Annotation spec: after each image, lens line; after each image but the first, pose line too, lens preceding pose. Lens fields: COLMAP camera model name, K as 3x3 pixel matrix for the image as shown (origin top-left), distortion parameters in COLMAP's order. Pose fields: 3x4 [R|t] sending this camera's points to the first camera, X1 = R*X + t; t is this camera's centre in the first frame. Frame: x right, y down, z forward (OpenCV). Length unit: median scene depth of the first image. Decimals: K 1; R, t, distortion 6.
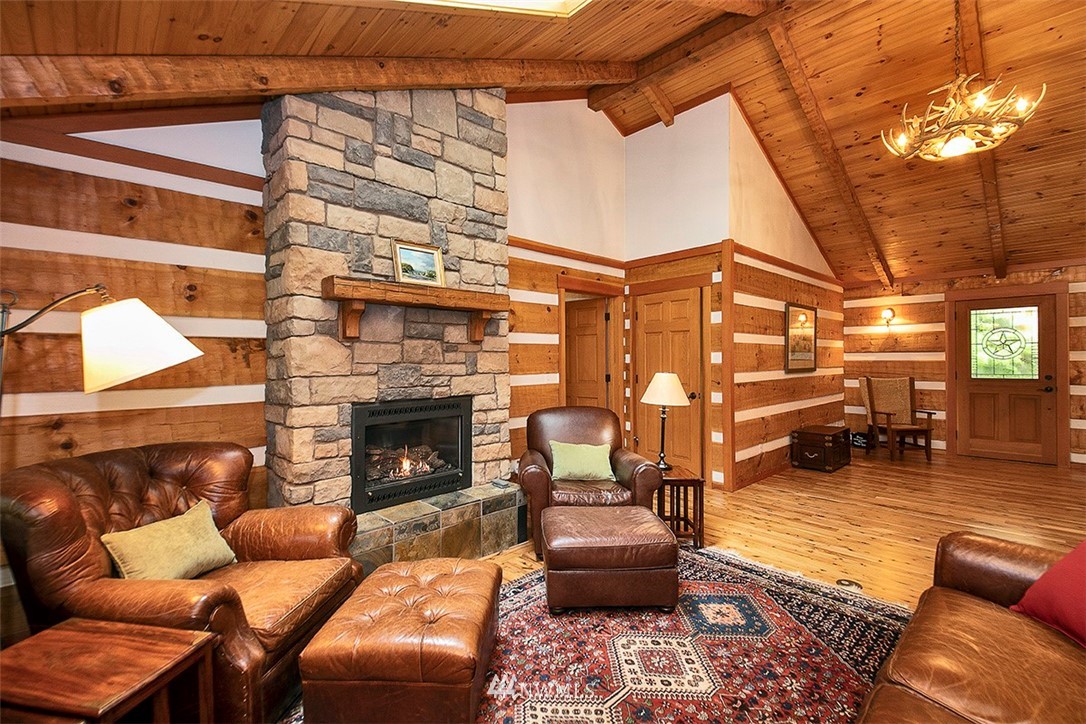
lens RADIAL K [[483.0, 0, 541.2], [0, 483.0, 357.1], [0, 0, 1]] dist [-0.000158, -0.000504]
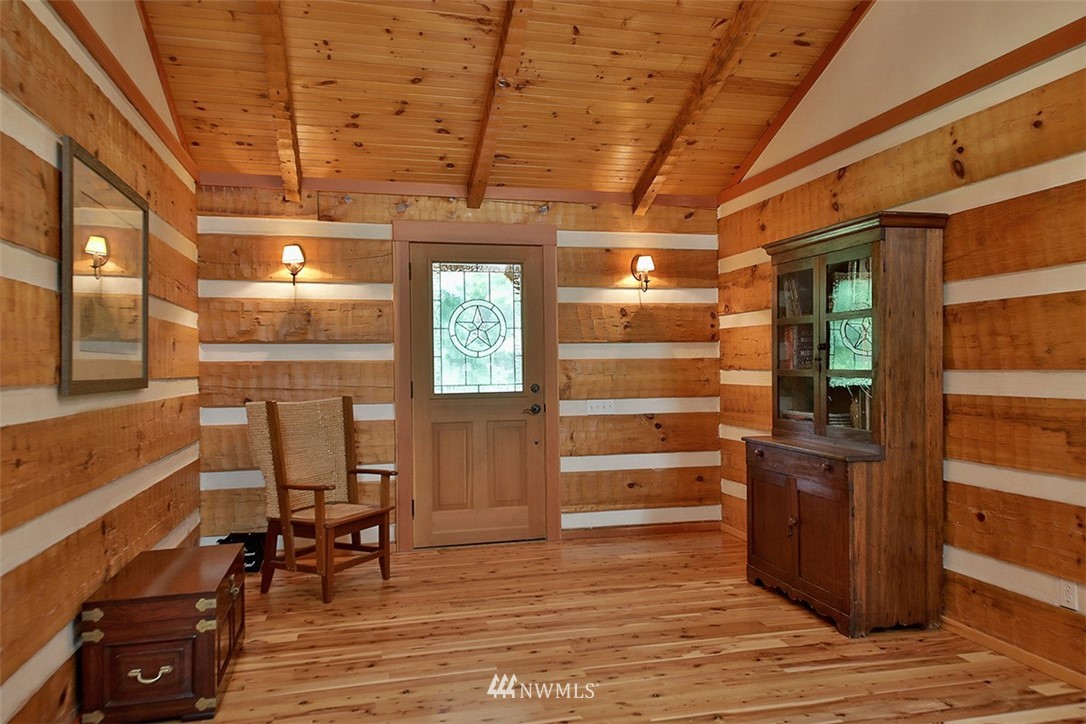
lens RADIAL K [[770.8, 0, 541.9], [0, 770.8, 361.2], [0, 0, 1]] dist [0.071751, 0.001881]
pose [[0.487287, 0.005220, 0.873226, 0.222314], [0.006539, 0.999932, -0.009626, 0.016873], [-0.873217, 0.010401, 0.487220, 0.488894]]
